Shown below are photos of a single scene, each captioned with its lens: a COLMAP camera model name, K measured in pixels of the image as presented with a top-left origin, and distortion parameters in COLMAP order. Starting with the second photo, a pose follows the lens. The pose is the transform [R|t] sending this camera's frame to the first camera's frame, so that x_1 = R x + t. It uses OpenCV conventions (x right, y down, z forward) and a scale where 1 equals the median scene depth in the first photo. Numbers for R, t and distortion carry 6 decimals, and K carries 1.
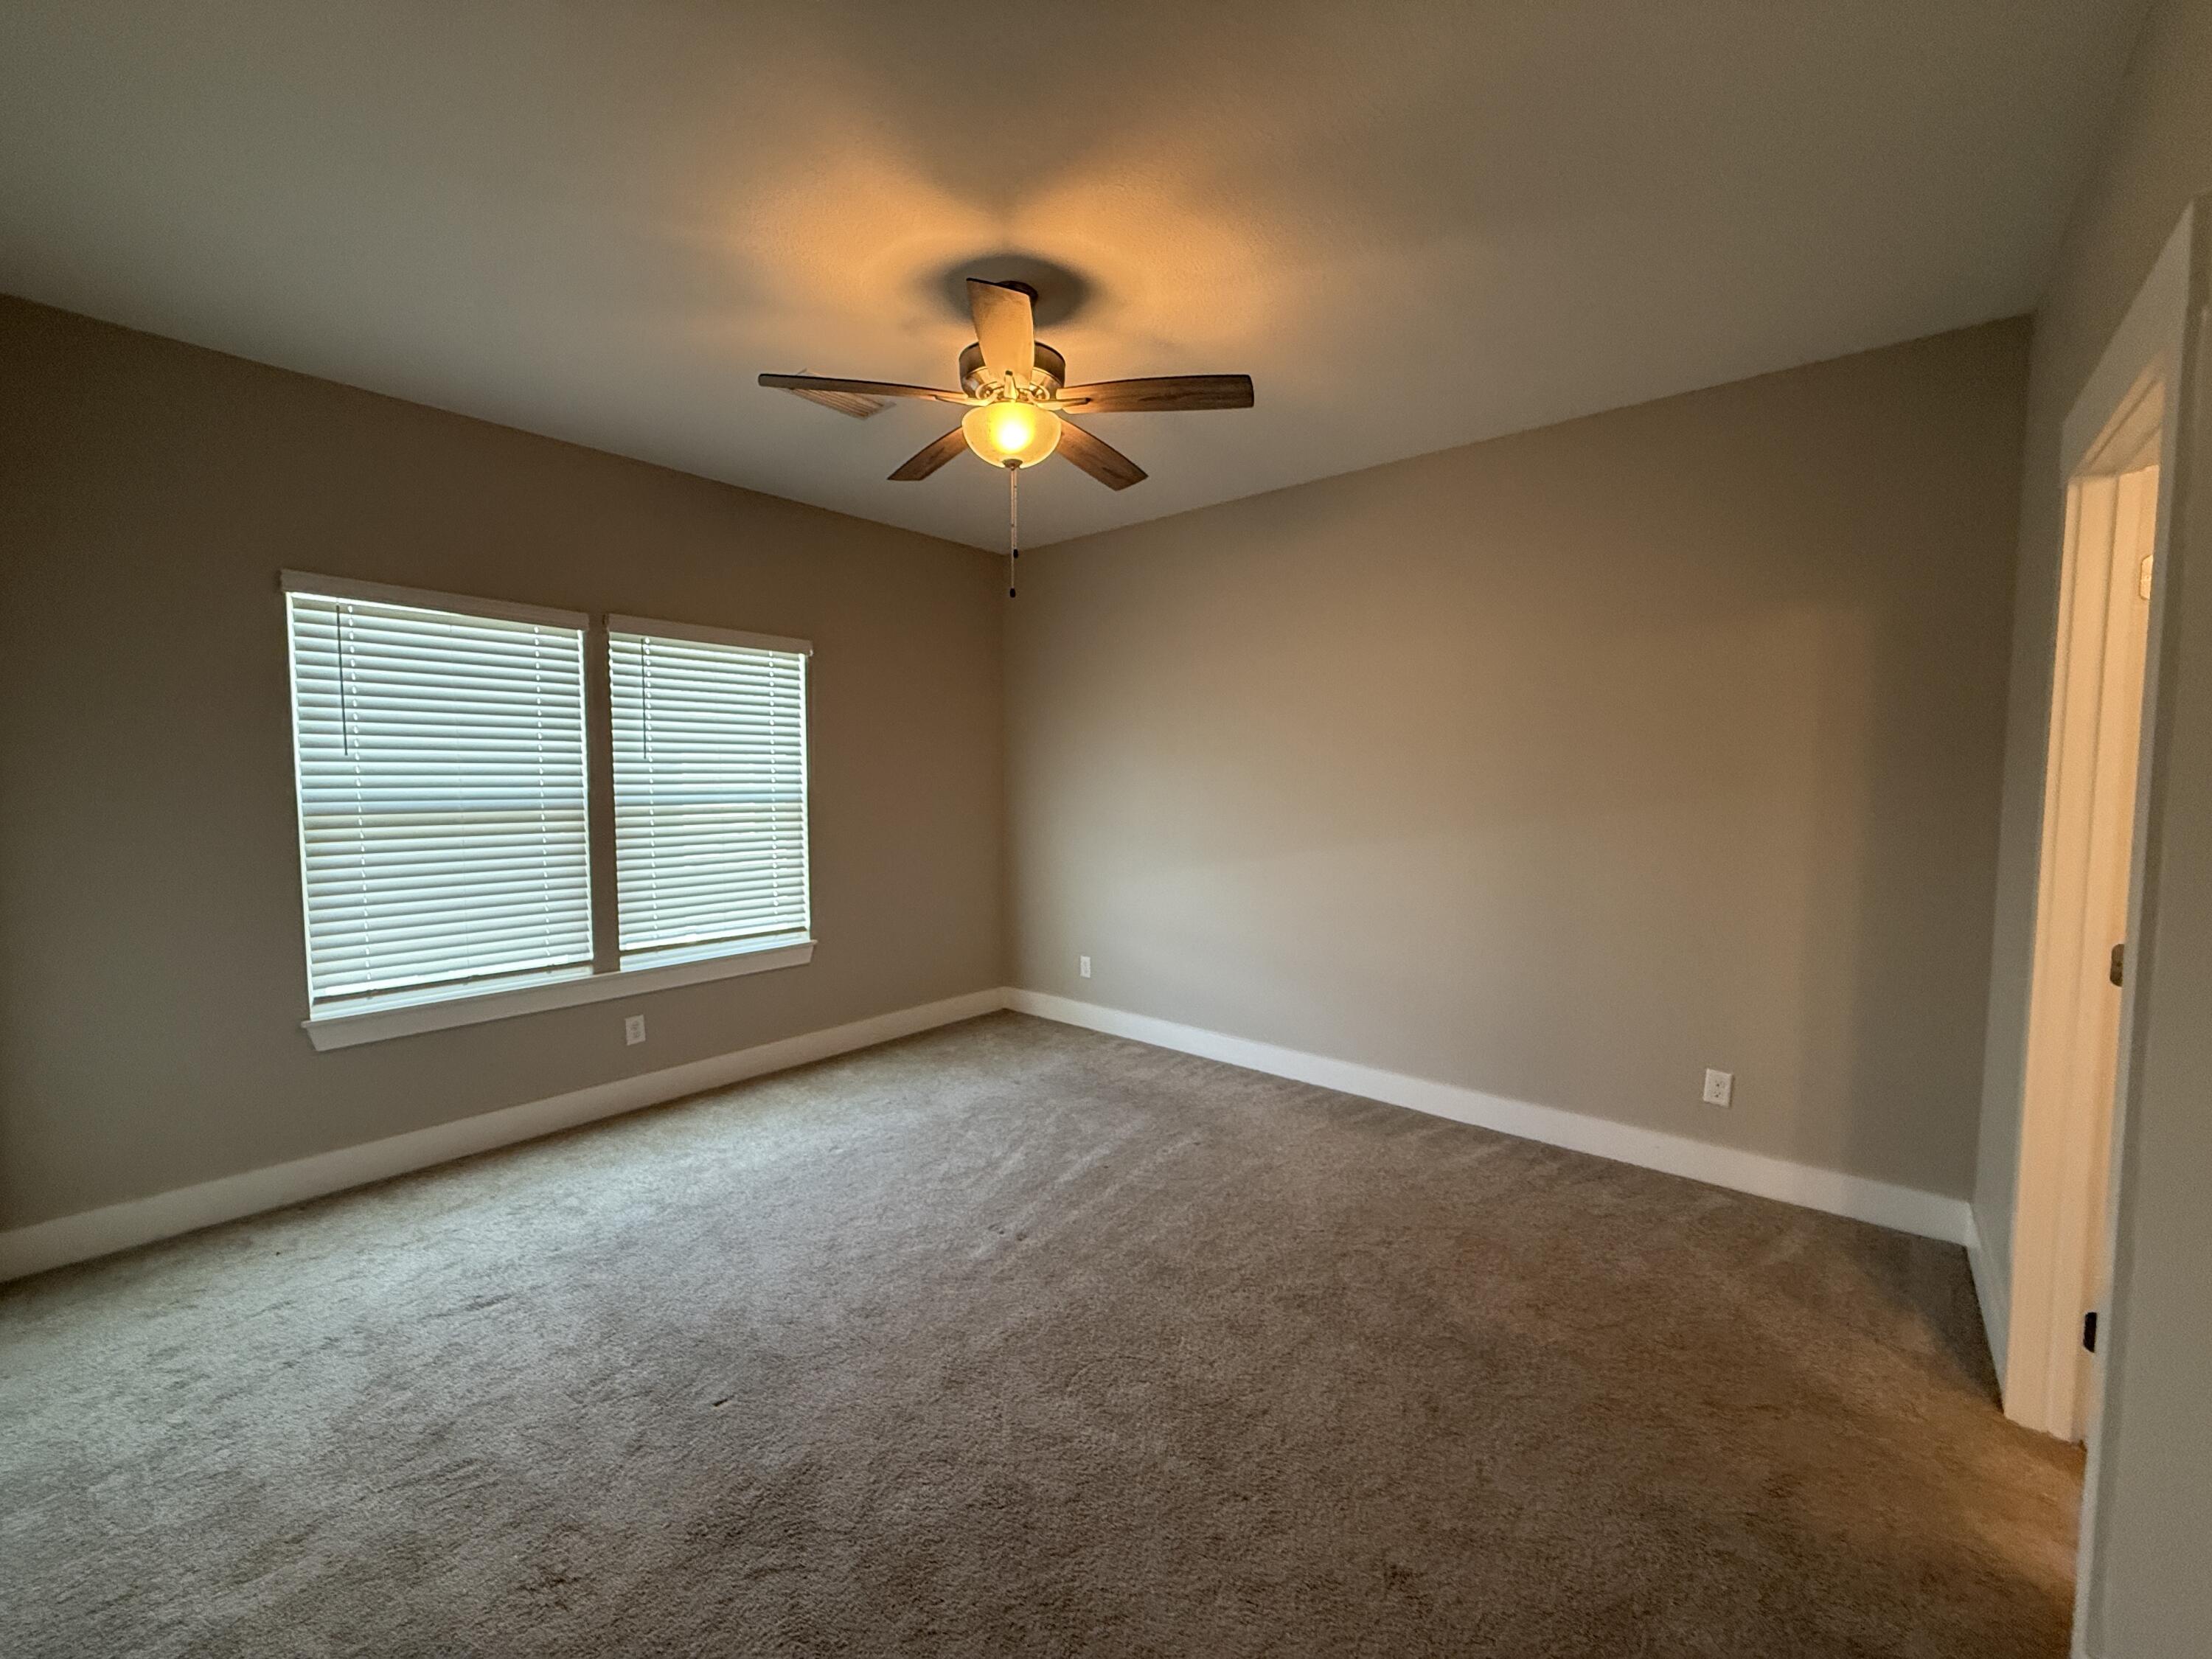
lens RADIAL K [[882.8, 0, 1090.8], [0, 882.8, 821.0], [0, 0, 1]] dist [0.000406, 0.000212]
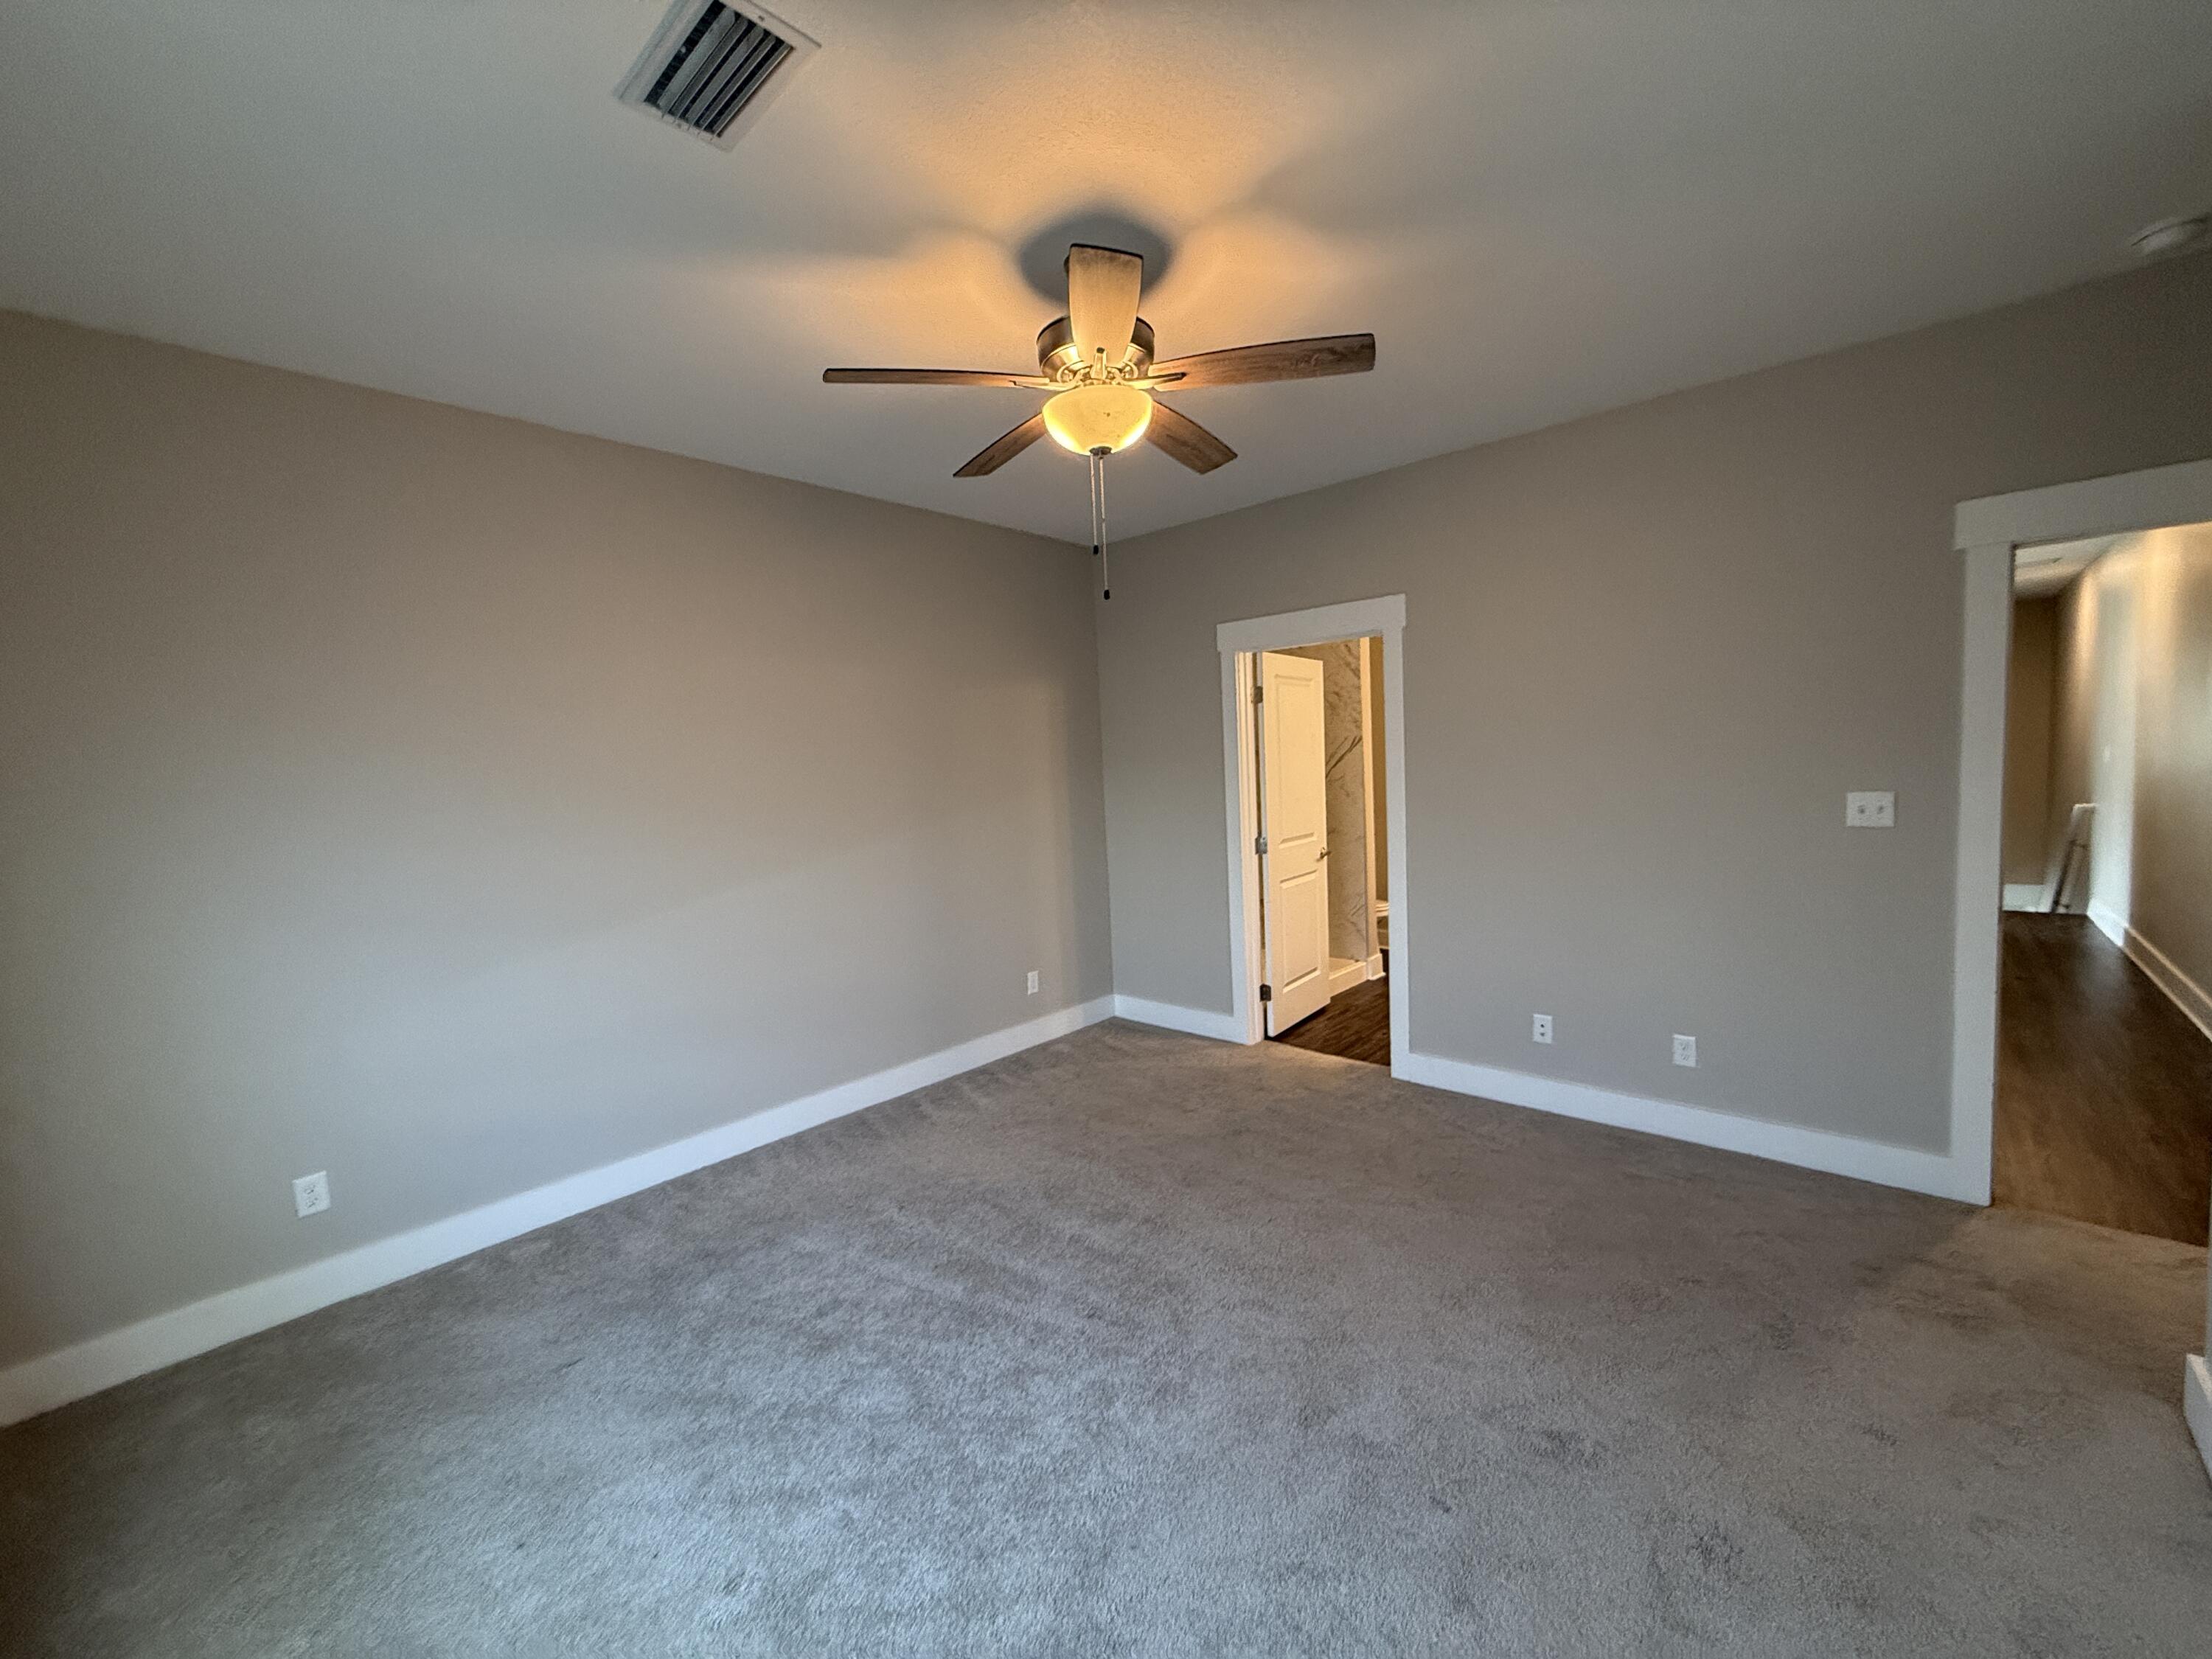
lens RADIAL K [[882.8, 0, 1090.8], [0, 882.8, 821.0], [0, 0, 1]] dist [0.000406, 0.000212]
pose [[0.030364, -0.068694, 0.997176, -0.737237], [0.095922, 0.993231, 0.065502, -0.066678], [-0.994926, 0.093662, 0.036748, 0.731957]]
